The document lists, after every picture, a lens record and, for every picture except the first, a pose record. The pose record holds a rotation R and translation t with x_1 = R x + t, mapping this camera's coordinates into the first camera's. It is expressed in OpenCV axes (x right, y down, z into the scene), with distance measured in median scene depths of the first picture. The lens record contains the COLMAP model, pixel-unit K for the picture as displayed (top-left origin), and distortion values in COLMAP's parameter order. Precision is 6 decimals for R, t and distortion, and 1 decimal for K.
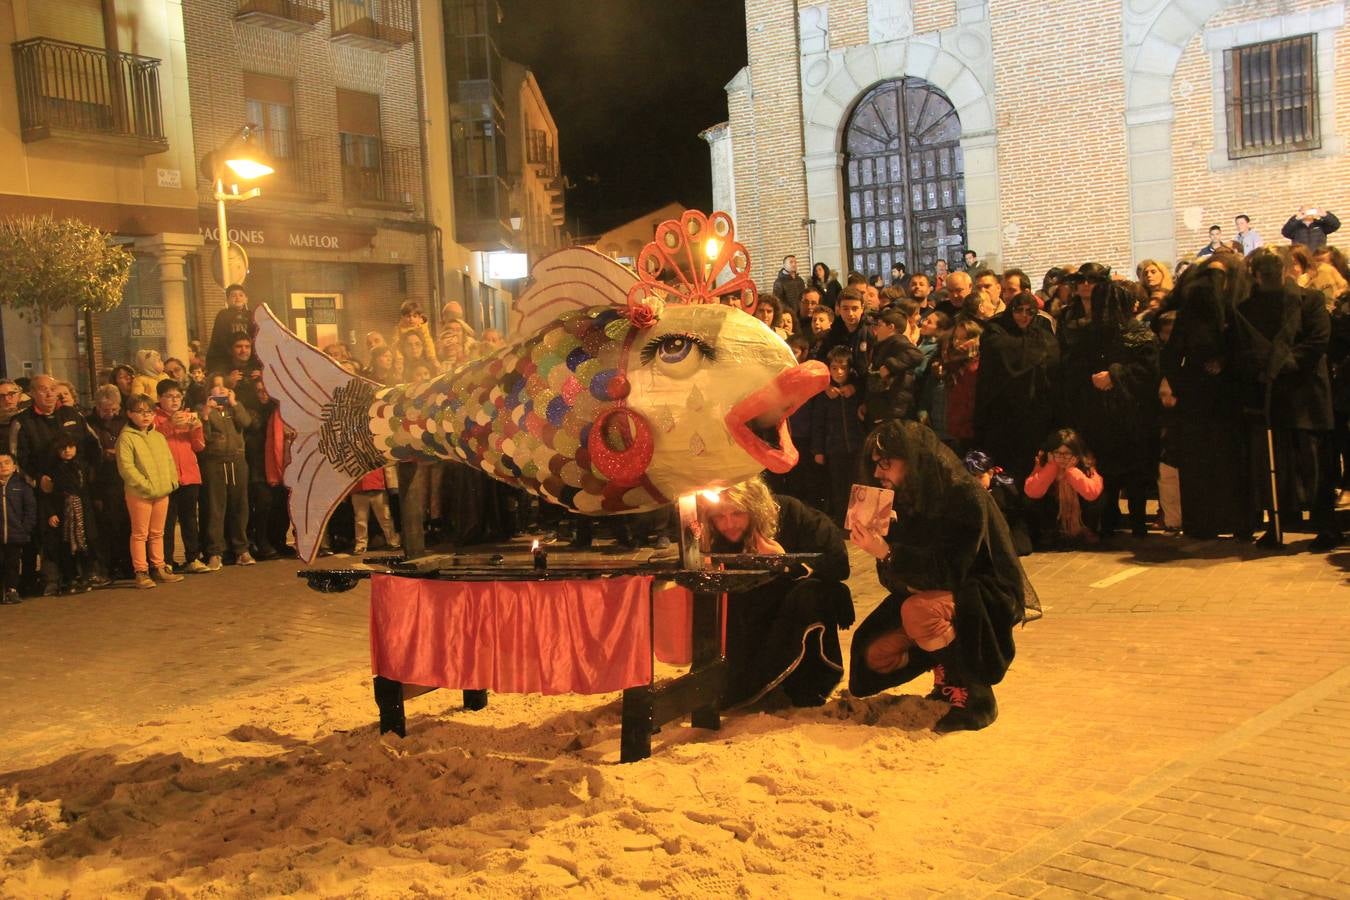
lens RADIAL K [[1404.2, 0, 680.1], [0, 1404.2, 445.8], [0, 0, 1]] dist [-0.034765, 0.187736]
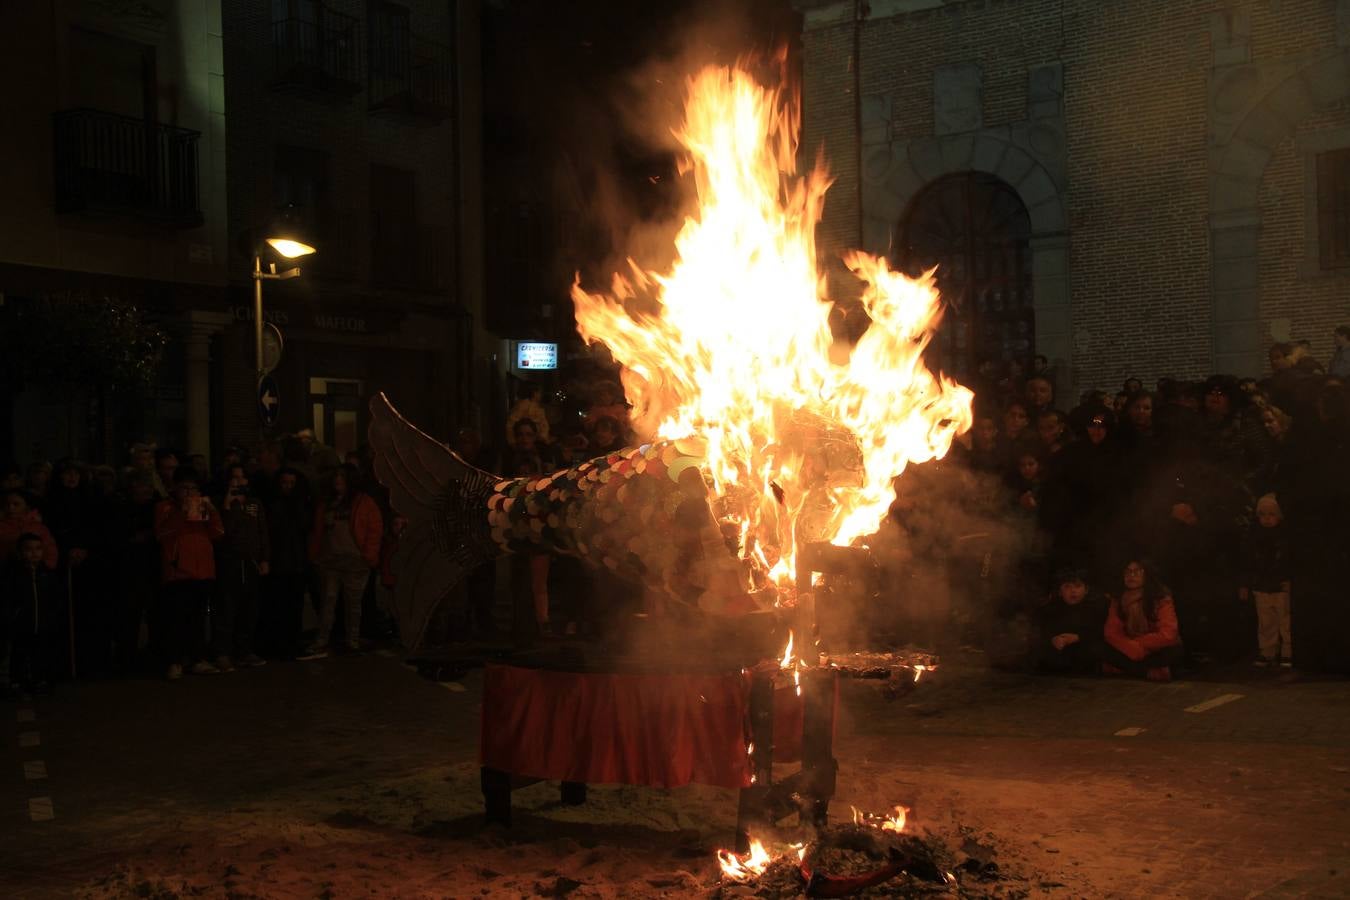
lens RADIAL K [[1544.8, 0, 675.0], [0, 1544.8, 450.0], [0, 0, 1]] dist [-0.002819, 0.254188]
pose [[0.999242, 0.034979, -0.017114, -0.016862], [-0.036068, 0.997025, -0.068120, 0.002009], [0.014680, 0.068686, 0.997530, -0.031469]]
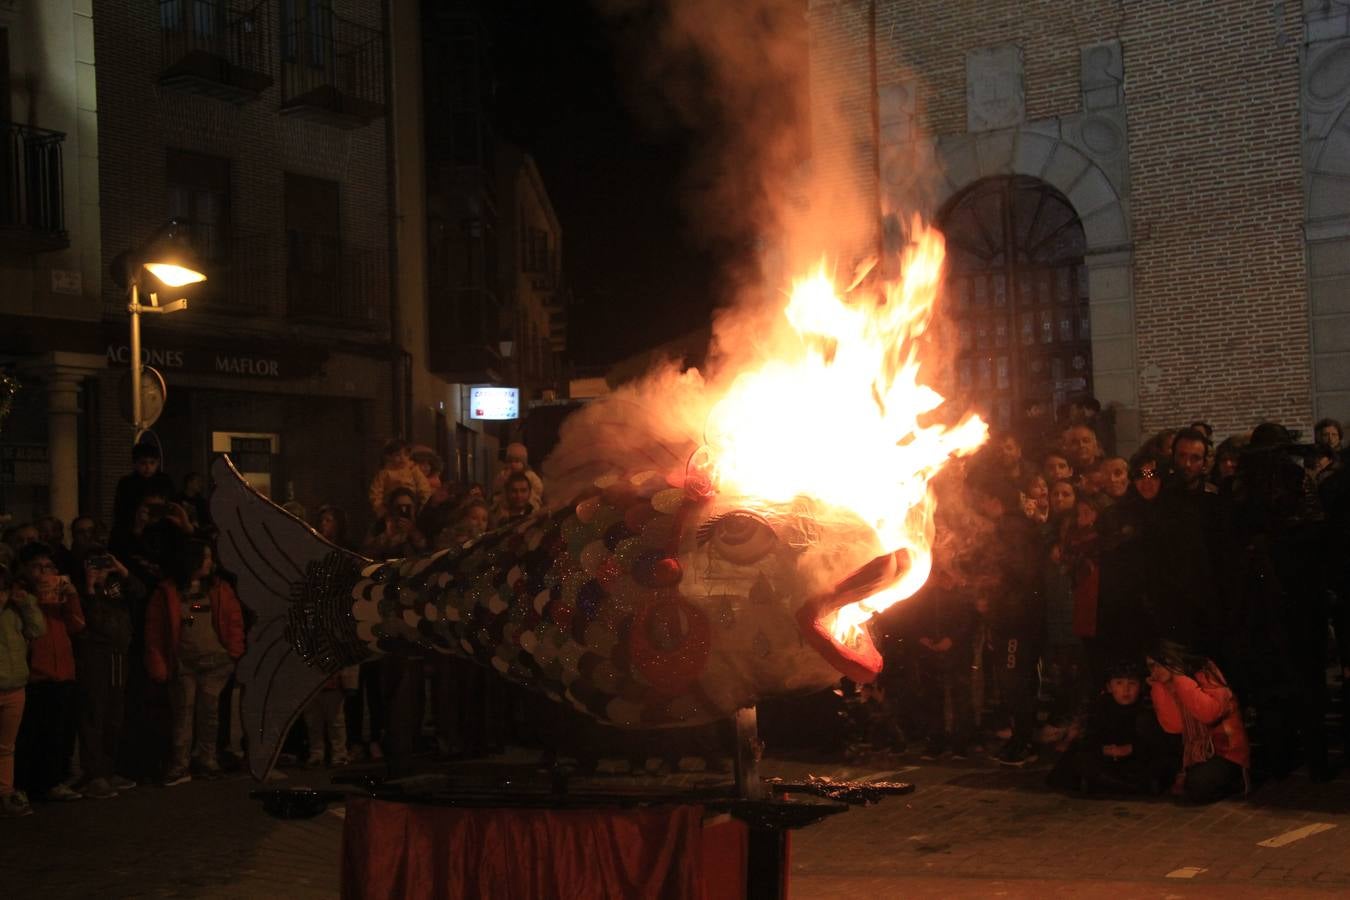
lens RADIAL K [[1851.2, 0, 675.0], [0, 1851.2, 450.0], [0, 0, 1]] dist [0.136705, 0.080064]
pose [[0.999510, 0.024682, -0.019271, -0.004066], [-0.026531, 0.994384, -0.102453, -0.000271], [0.016634, 0.102914, 0.994551, -0.019555]]
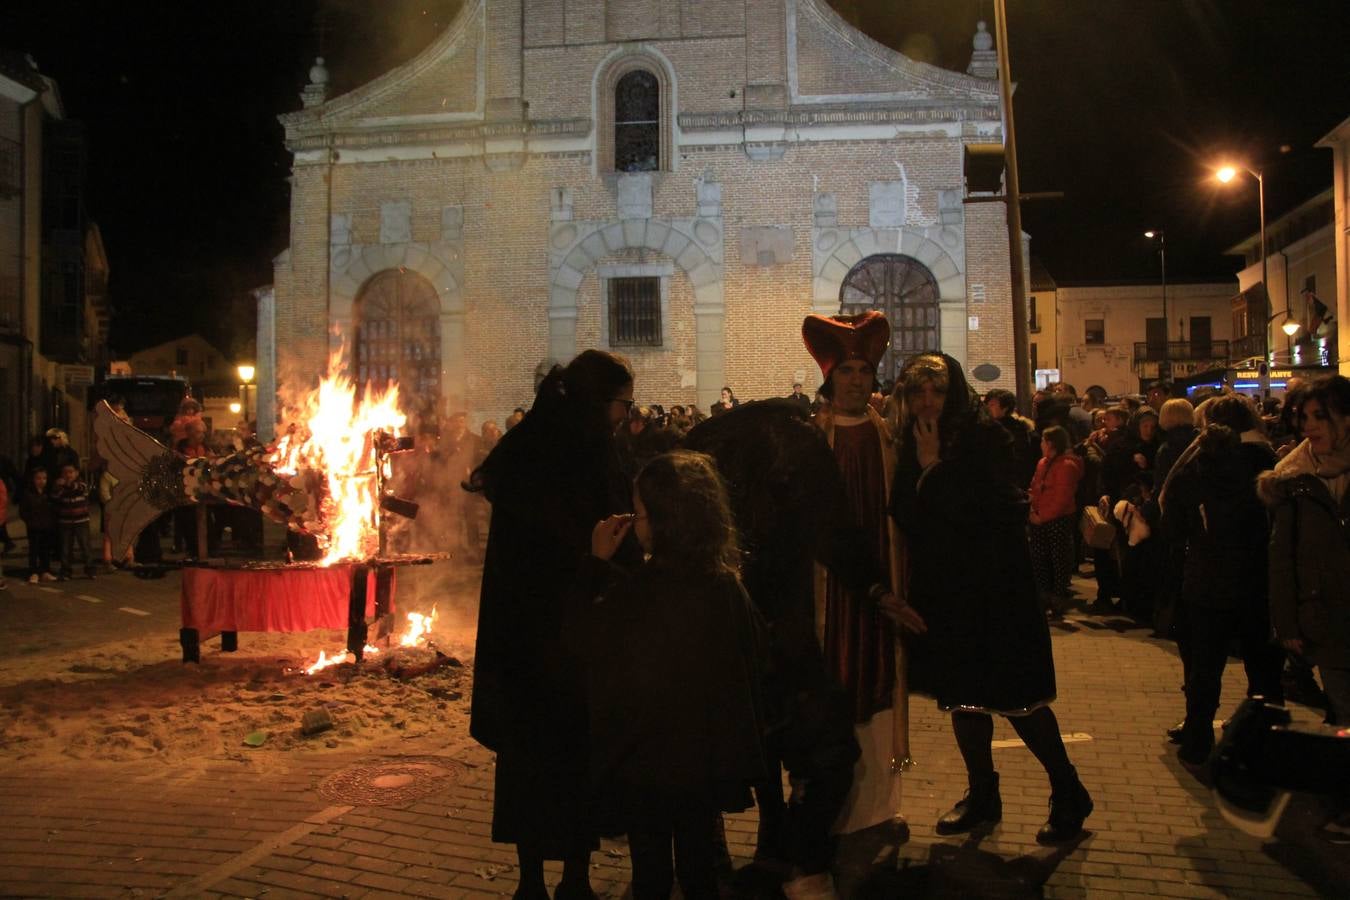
lens RADIAL K [[1070.9, 0, 673.2], [0, 1070.9, 407.4], [0, 0, 1]] dist [-0.089072, 0.003054]
pose [[0.899667, 0.066872, 0.431424, -0.060304], [-0.015132, 0.992382, -0.122266, 0.010898], [-0.436314, 0.103470, 0.893826, -0.101530]]
